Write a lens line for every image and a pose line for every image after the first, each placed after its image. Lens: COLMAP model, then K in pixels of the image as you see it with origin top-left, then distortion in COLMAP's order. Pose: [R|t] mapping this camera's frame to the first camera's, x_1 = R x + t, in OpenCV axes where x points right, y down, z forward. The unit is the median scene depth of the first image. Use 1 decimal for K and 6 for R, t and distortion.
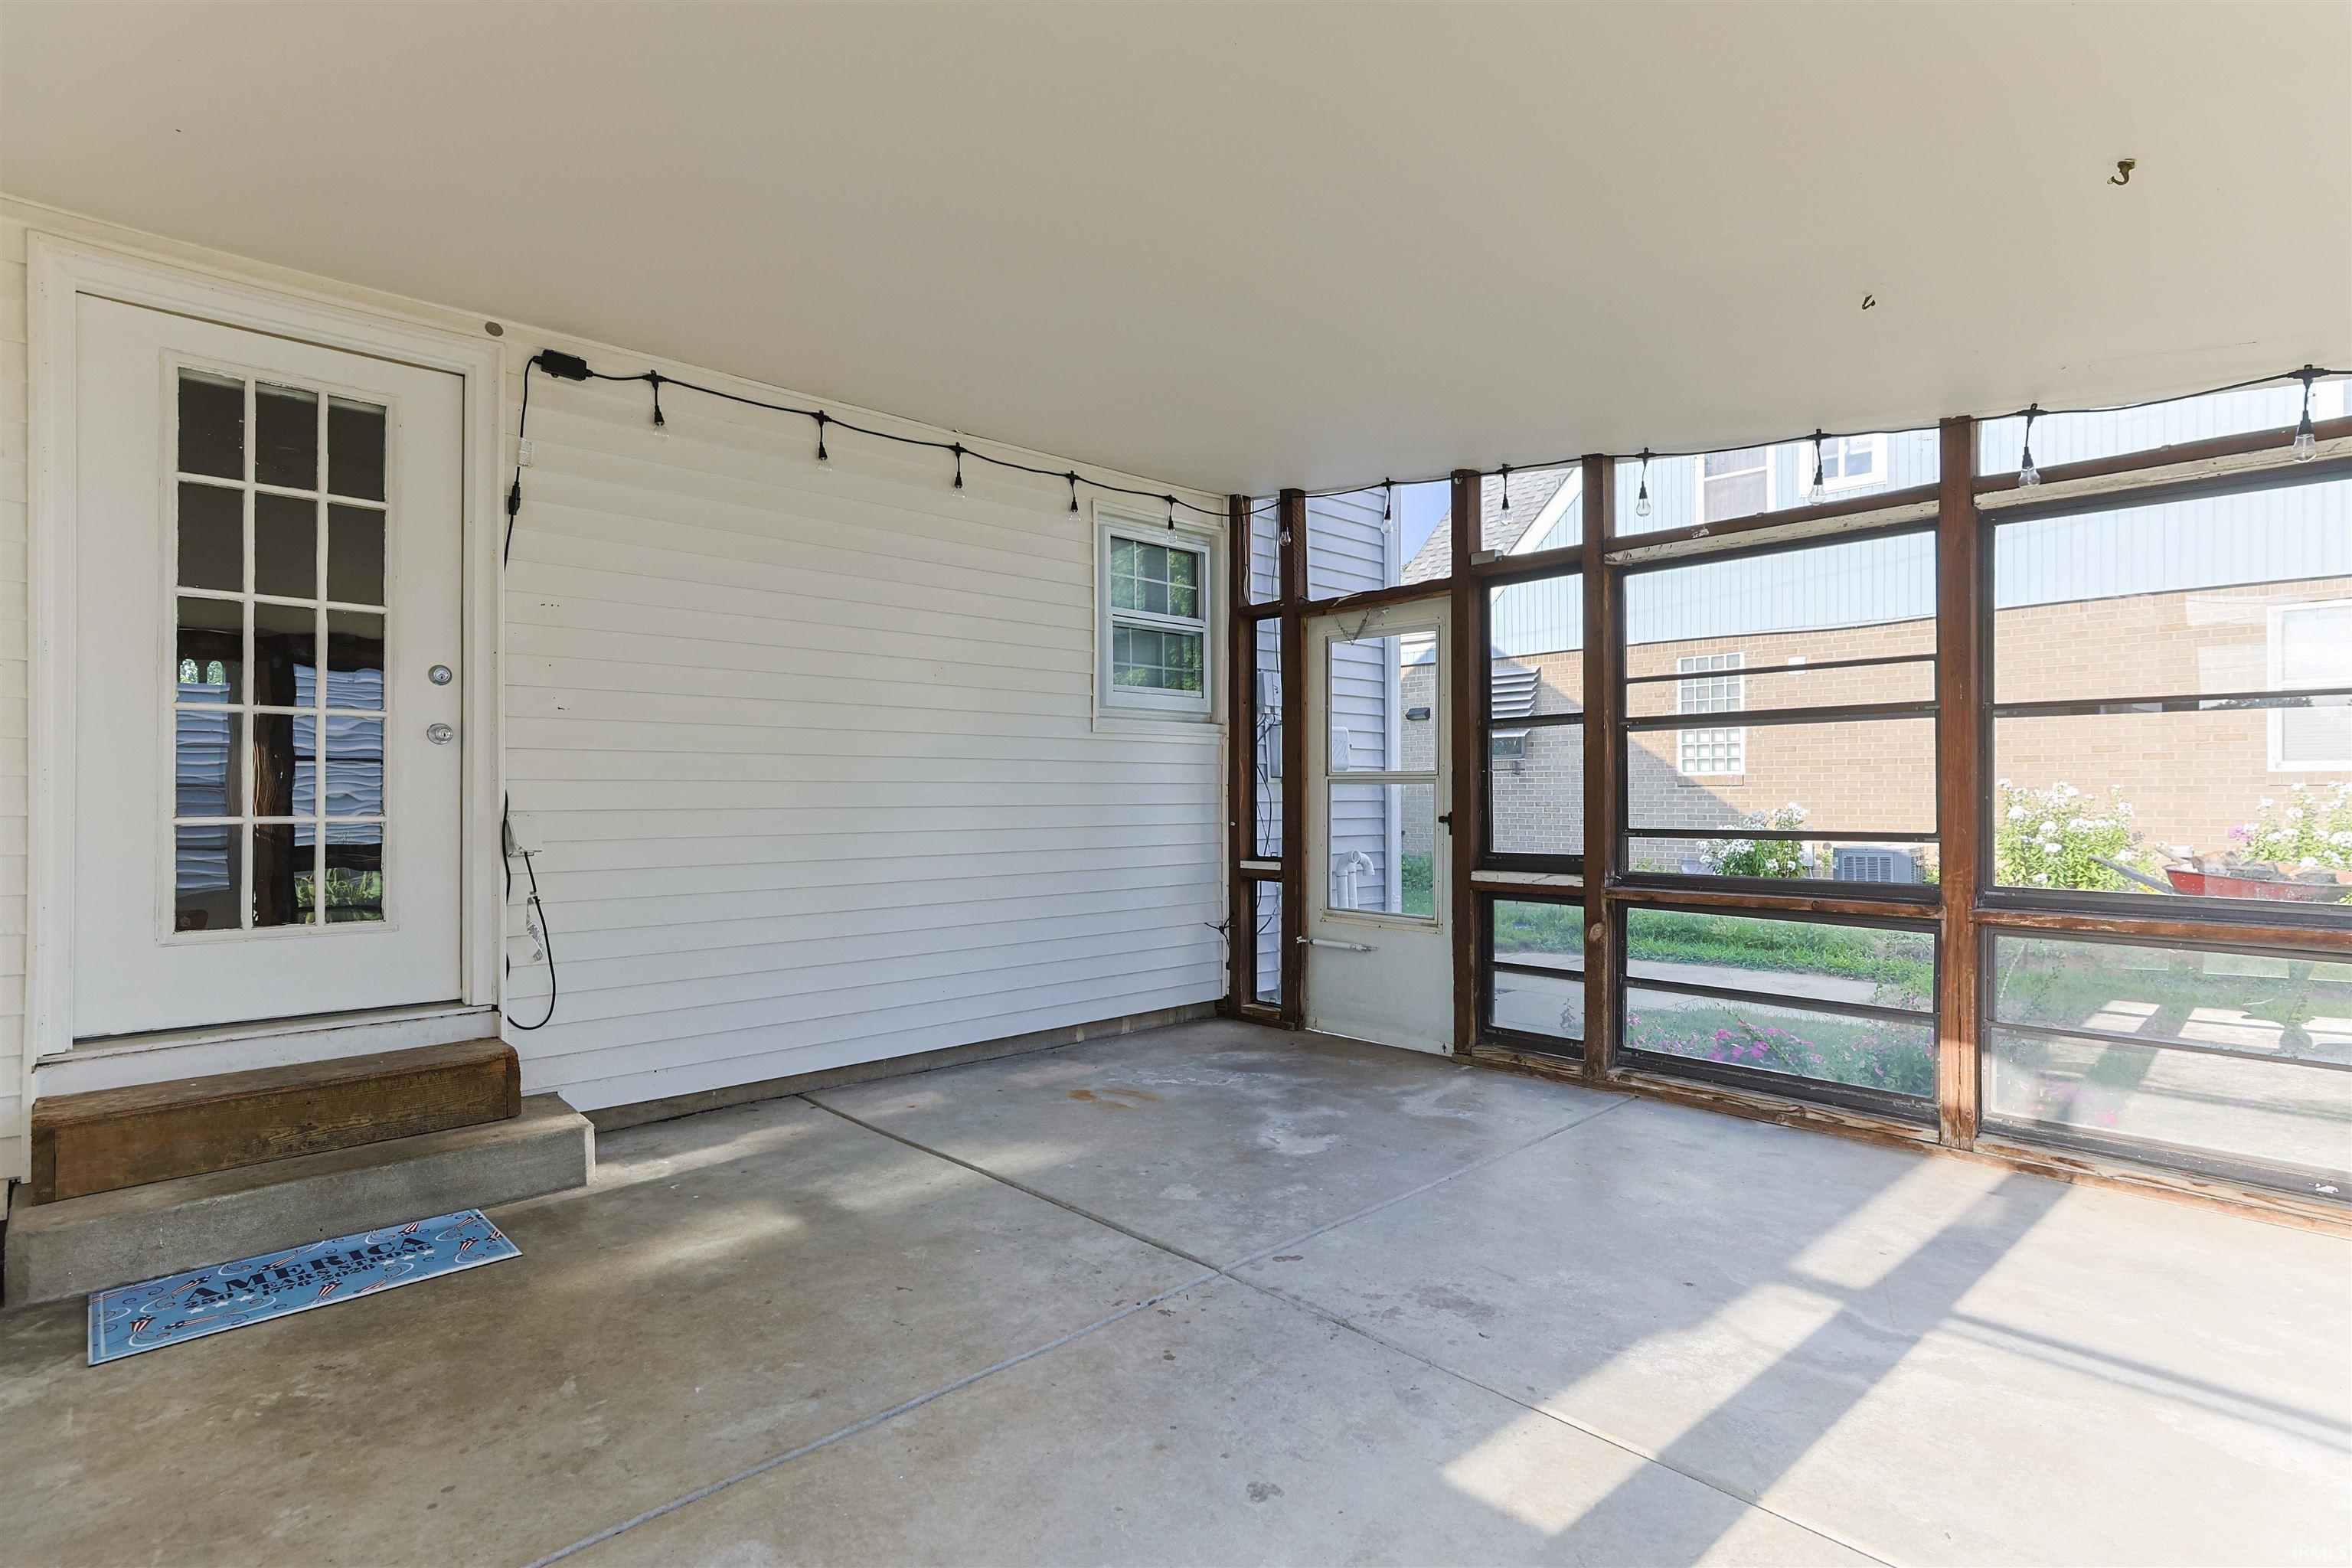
lens RADIAL K [[1170.3, 0, 1217.1], [0, 1170.3, 757.7], [0, 0, 1]] dist [-0.044818, 0.012513]
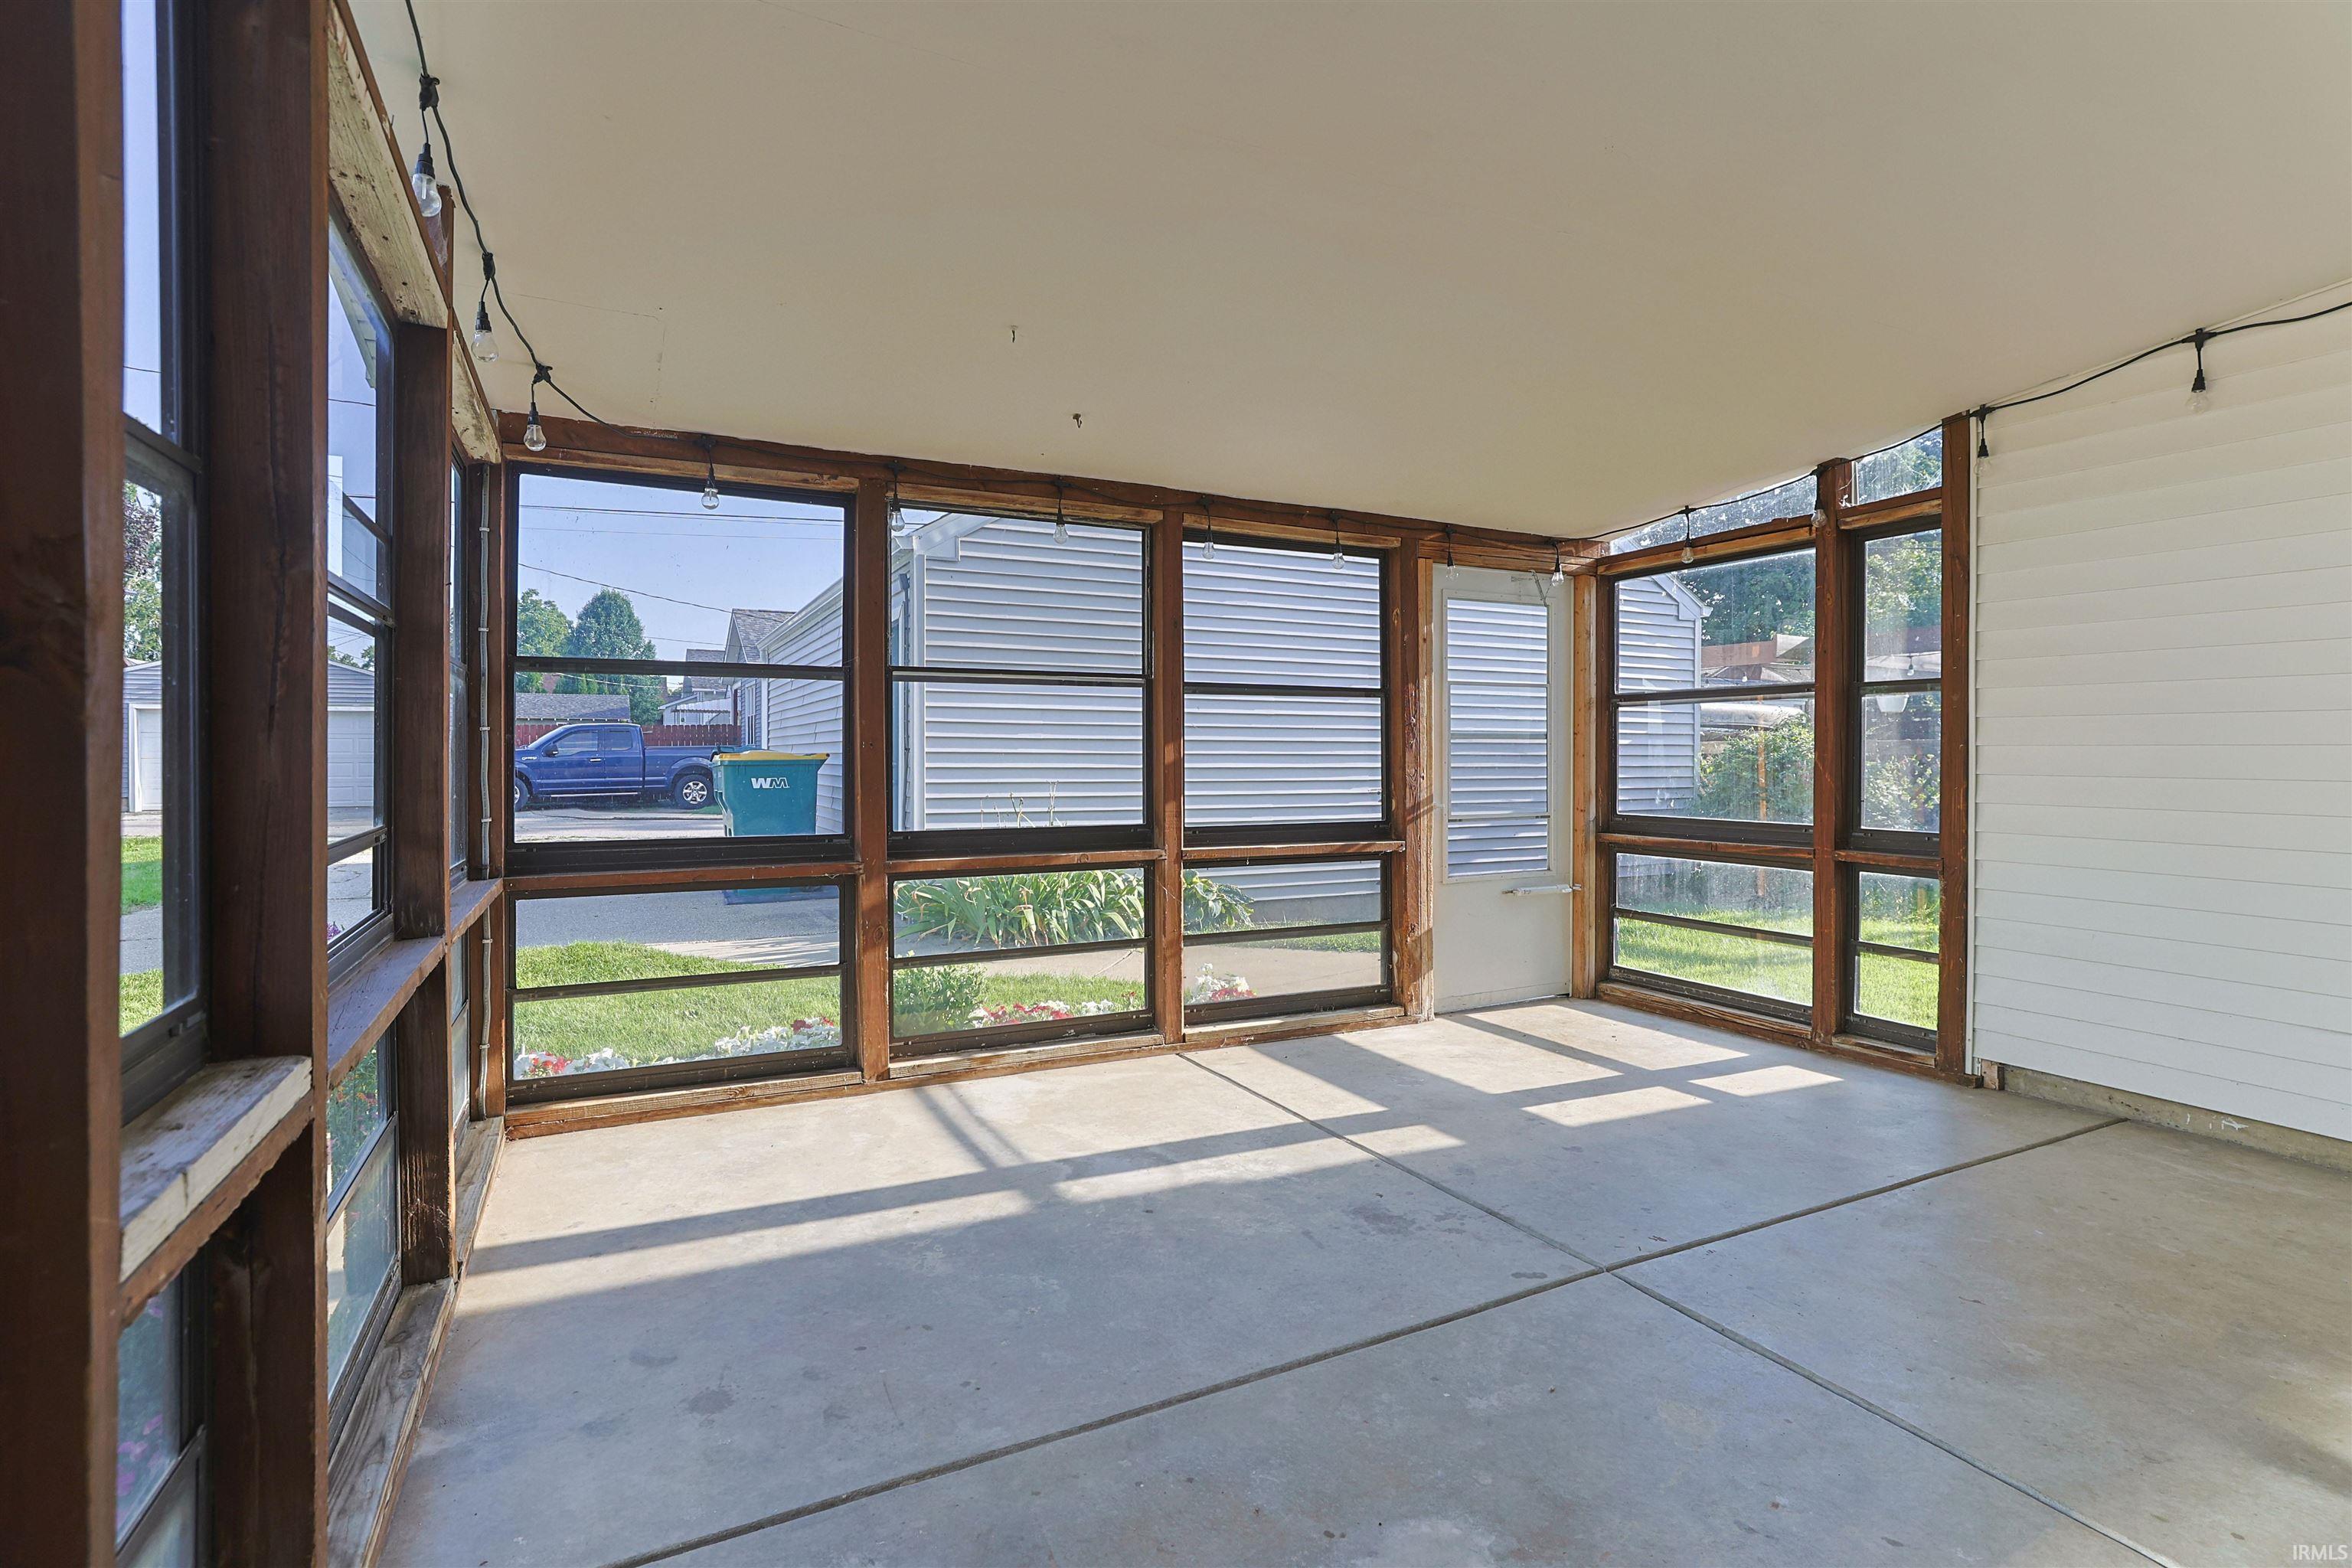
lens RADIAL K [[1170.3, 0, 1217.1], [0, 1170.3, 757.7], [0, 0, 1]] dist [-0.044818, 0.012513]
pose [[-0.958211, 0.003836, 0.286038, 0.039385], [-0.002316, 0.999773, -0.021167, 0.059650], [-0.286054, -0.020945, -0.957985, 2.147369]]
